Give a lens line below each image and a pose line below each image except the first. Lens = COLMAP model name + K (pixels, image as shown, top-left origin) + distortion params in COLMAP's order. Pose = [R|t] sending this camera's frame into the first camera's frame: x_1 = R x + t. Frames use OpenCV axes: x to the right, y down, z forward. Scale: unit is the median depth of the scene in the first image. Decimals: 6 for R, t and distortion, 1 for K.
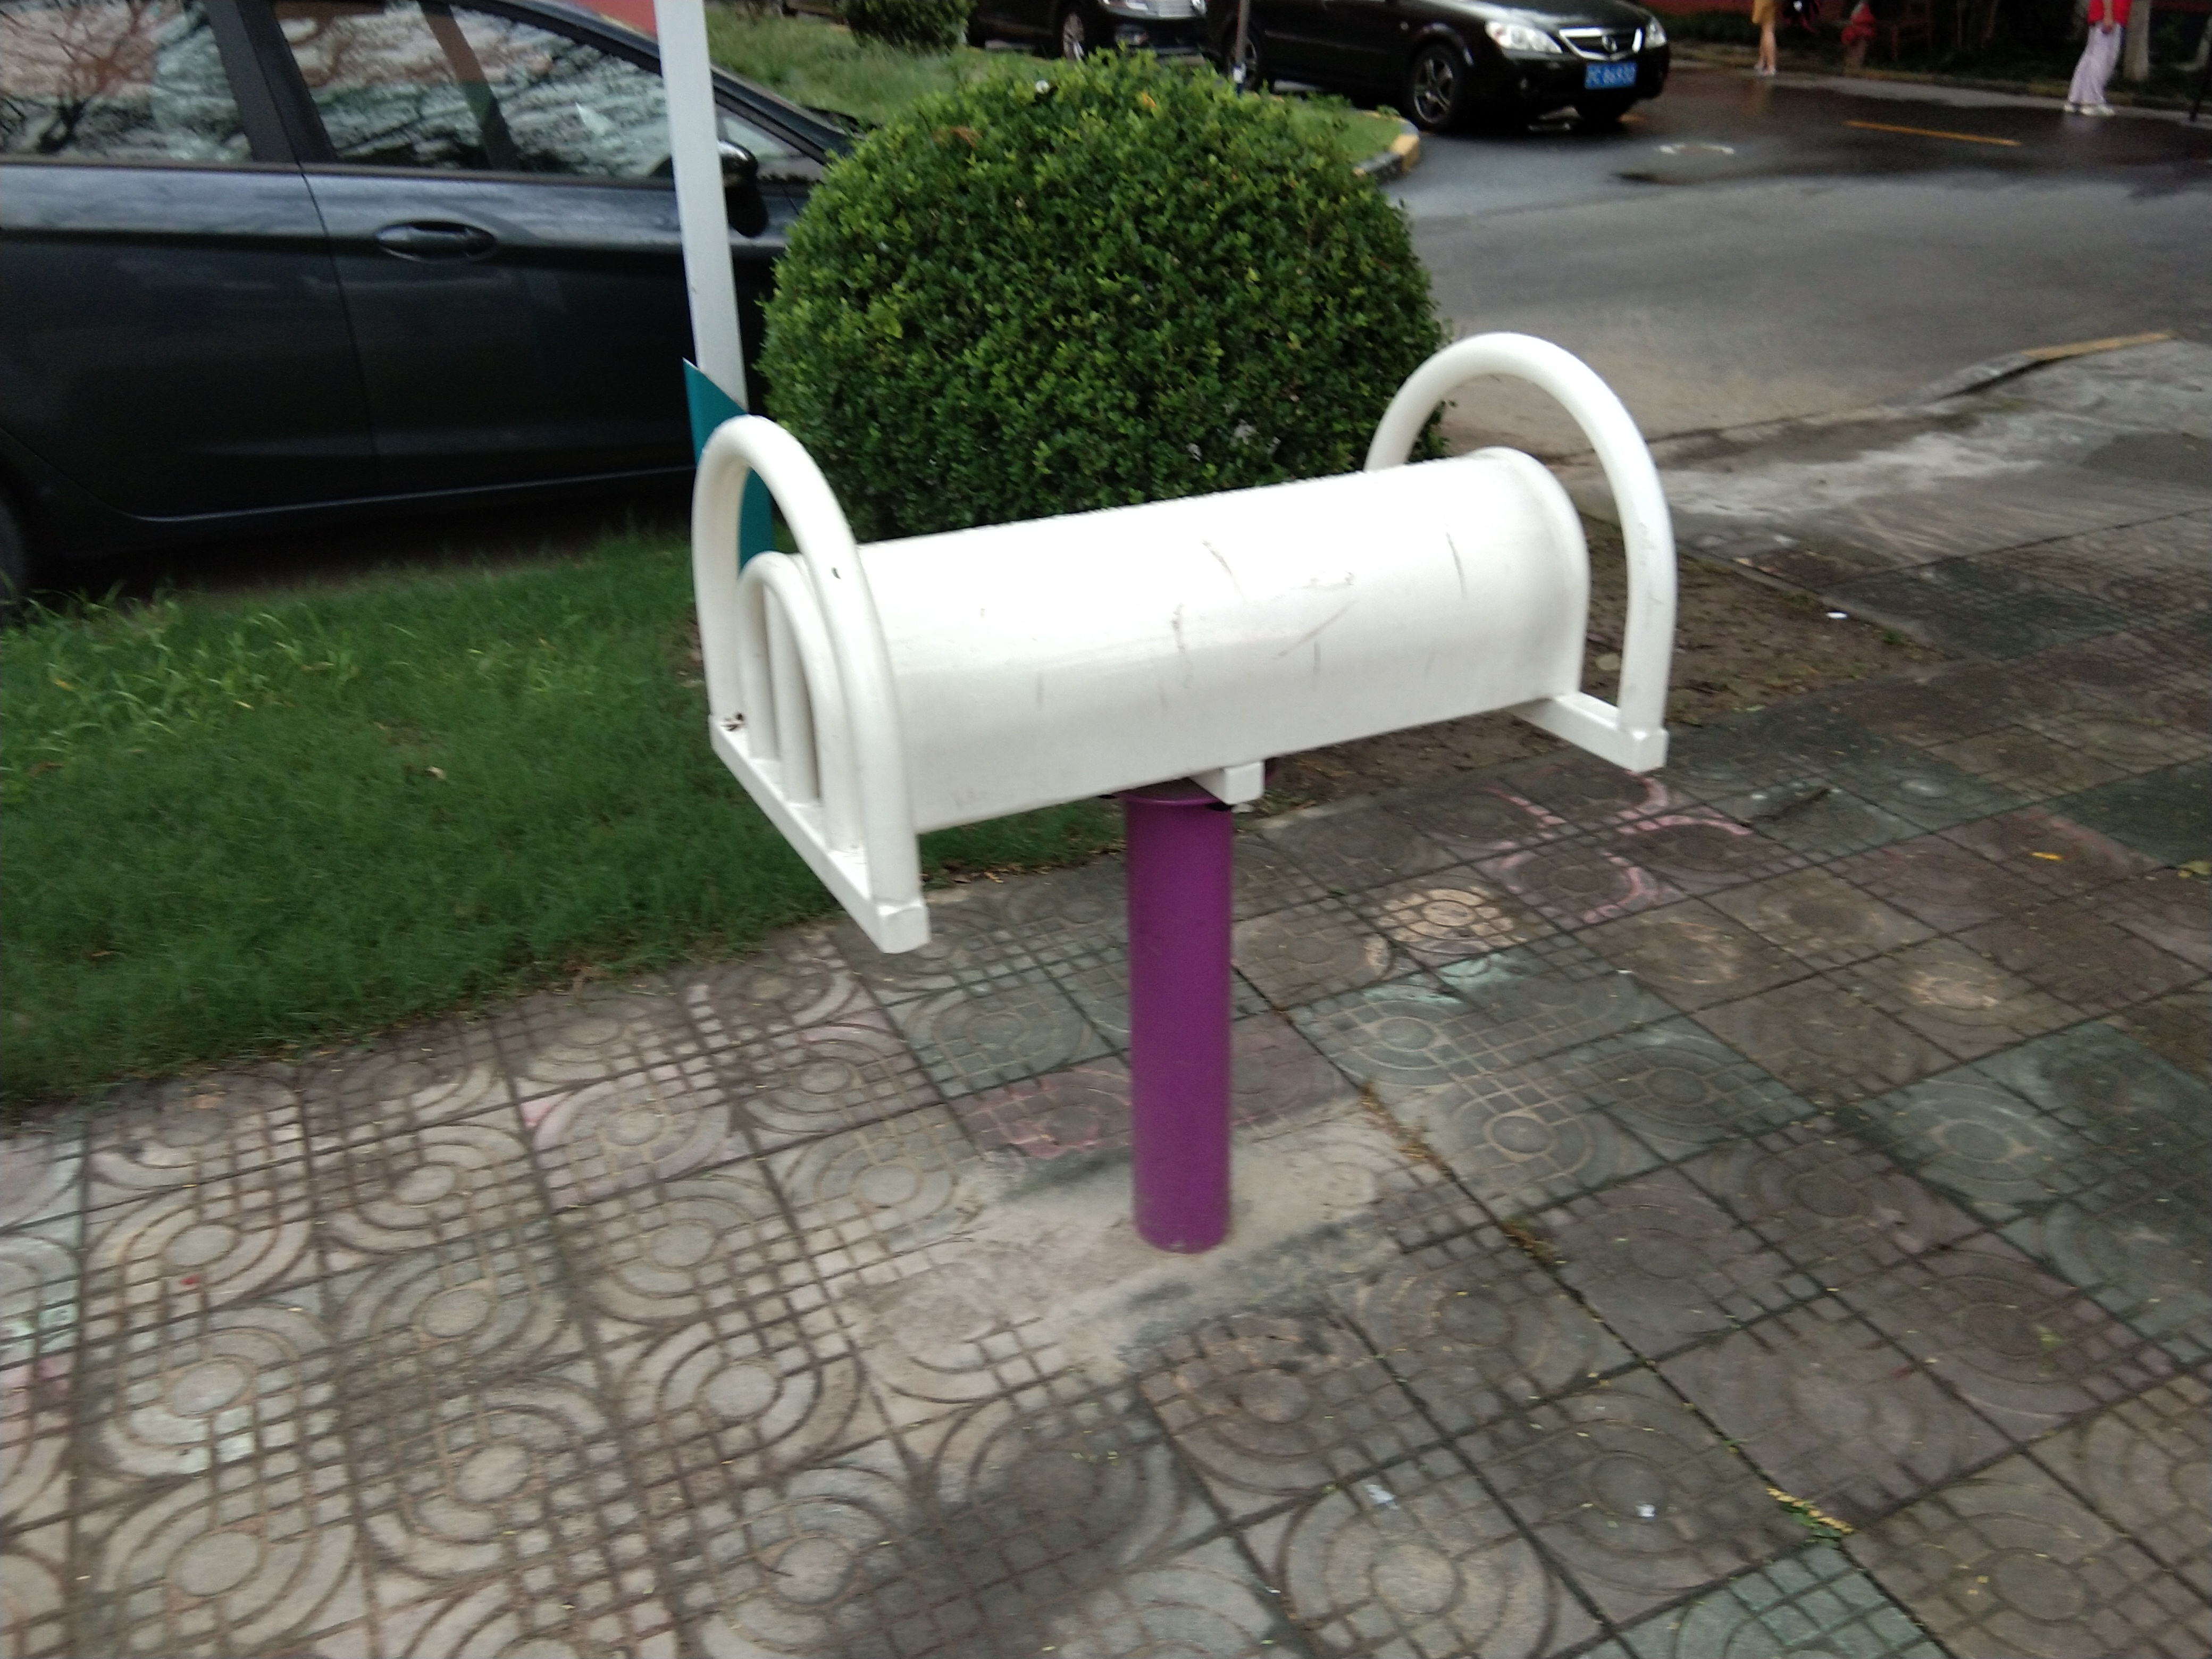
lens RADIAL K [[1760.5, 0, 1092.5], [0, 1760.5, 796.6], [0, 0, 1]] dist [0.121012, -0.186629]
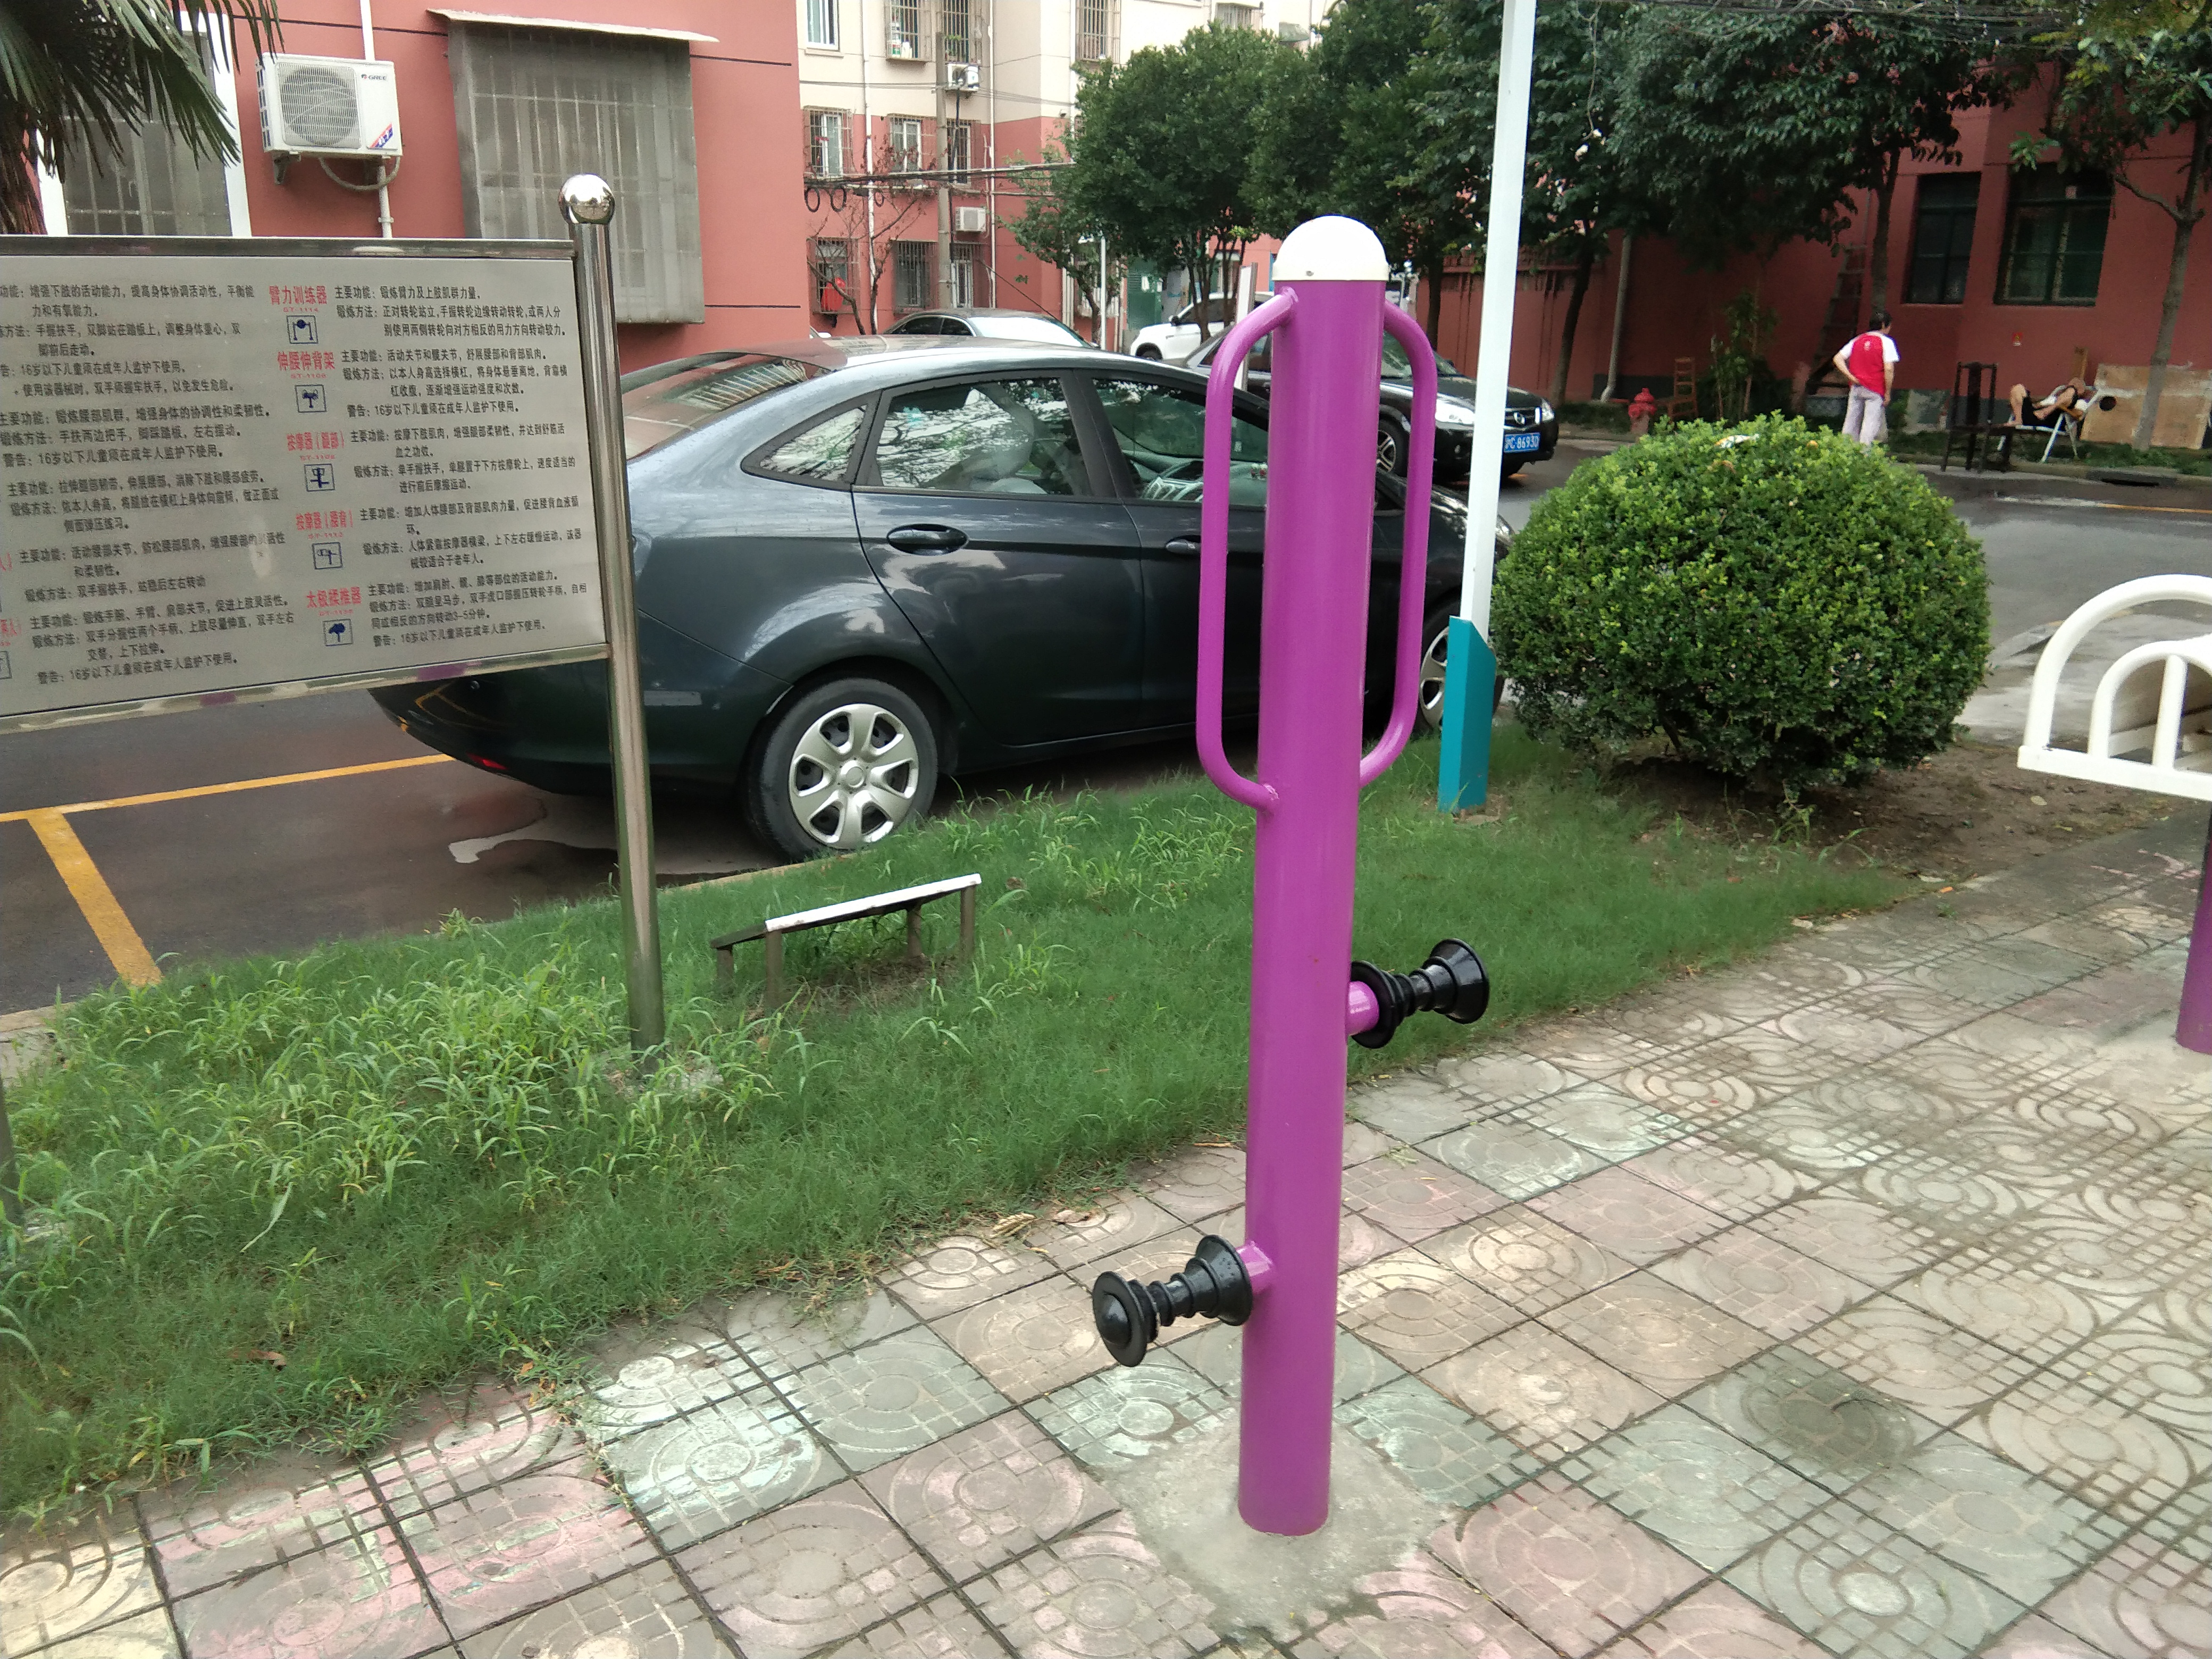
lens RADIAL K [[1760.5, 0, 1092.5], [0, 1760.5, 796.6], [0, 0, 1]] dist [0.121012, -0.186629]
pose [[0.983796, -0.034338, 0.175974, -1.252866], [0.066634, 0.981213, -0.181057, 0.232839], [-0.166451, 0.189849, 0.967601, -0.534158]]
